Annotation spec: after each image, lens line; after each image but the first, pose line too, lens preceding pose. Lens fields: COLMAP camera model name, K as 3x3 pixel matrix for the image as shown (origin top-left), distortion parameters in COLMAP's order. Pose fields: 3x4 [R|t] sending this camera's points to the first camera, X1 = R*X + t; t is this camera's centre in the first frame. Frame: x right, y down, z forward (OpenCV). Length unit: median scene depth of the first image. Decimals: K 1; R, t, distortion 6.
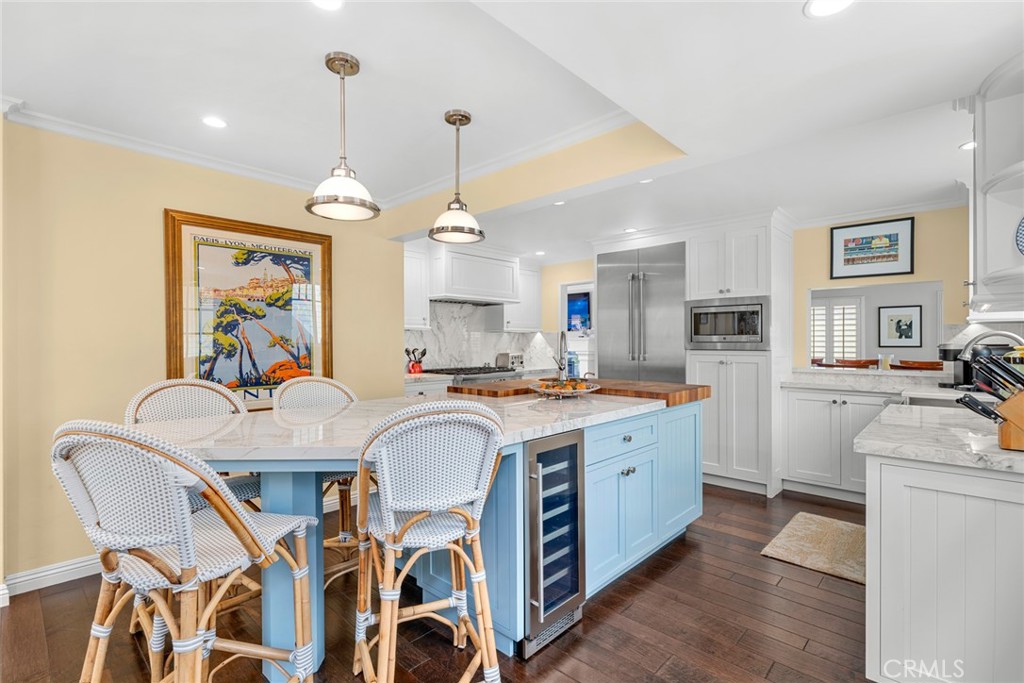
lens RADIAL K [[471.9, 0, 516.3], [0, 471.9, 344.7], [0, 0, 1]] dist [0.000432, -0.000021]
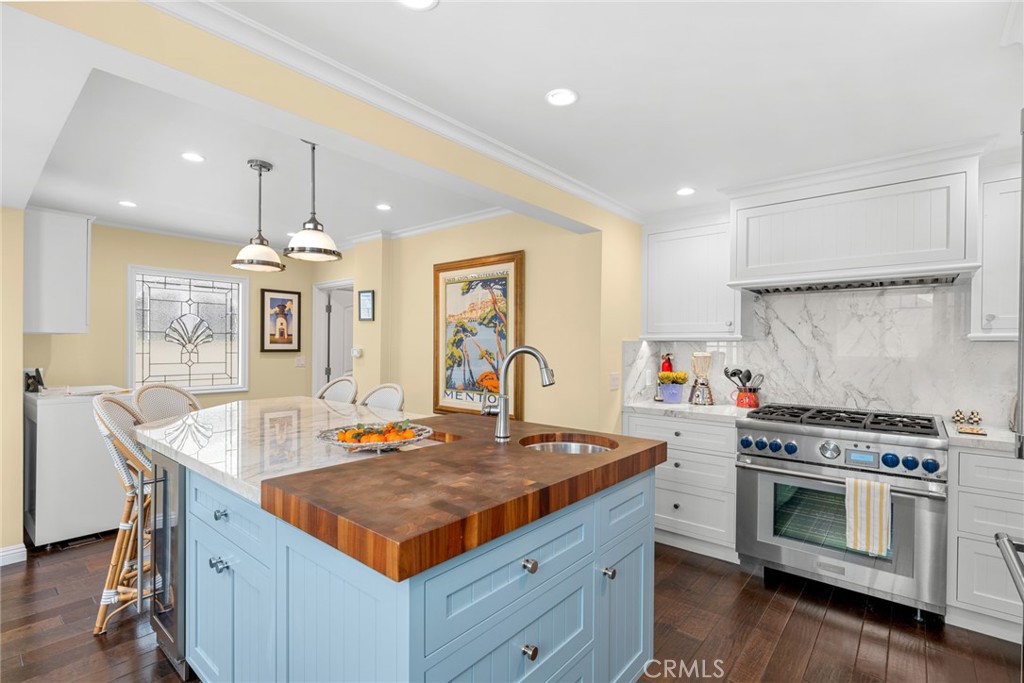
lens RADIAL K [[471.9, 0, 516.3], [0, 471.9, 344.7], [0, 0, 1]] dist [0.000432, -0.000021]
pose [[0.053921, 0.002469, -0.998542, 0.685140], [-0.013790, 0.999903, 0.001727, -0.035965], [0.998450, 0.013677, 0.053950, 1.056017]]
